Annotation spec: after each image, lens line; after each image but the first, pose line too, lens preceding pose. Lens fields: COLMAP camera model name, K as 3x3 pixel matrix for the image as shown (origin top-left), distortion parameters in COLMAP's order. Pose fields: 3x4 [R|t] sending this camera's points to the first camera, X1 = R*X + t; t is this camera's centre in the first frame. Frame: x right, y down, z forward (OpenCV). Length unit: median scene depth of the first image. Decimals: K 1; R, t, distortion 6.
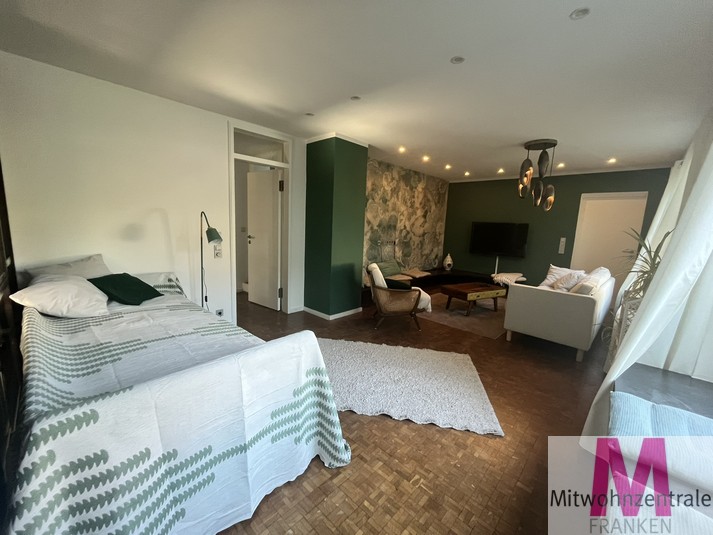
lens RADIAL K [[290.4, 0, 355.1], [0, 290.4, 267.8], [0, 0, 1]] dist [-0.008569, 0.000643]
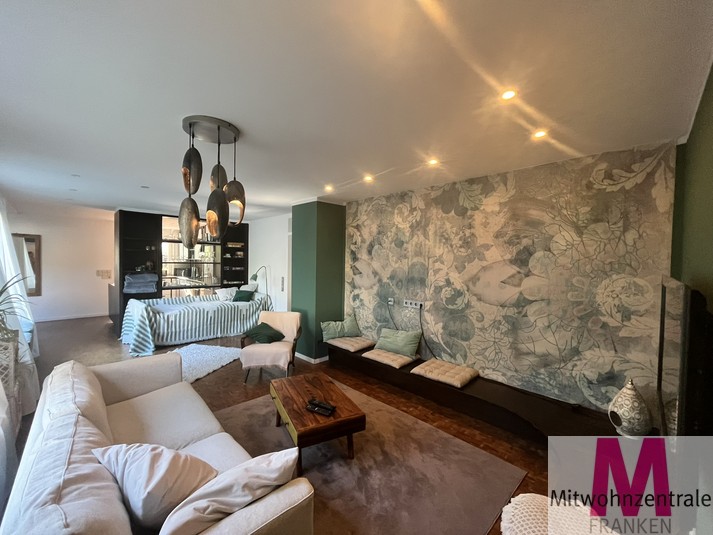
lens RADIAL K [[290.4, 0, 355.7], [0, 290.4, 267.5], [0, 0, 1]] dist [-0.008569, 0.000643]
pose [[-0.030468, -0.022268, -0.999288, 1.287451], [-0.172336, 0.984897, -0.016693, -0.224281], [0.984567, 0.171704, -0.033846, 1.460888]]
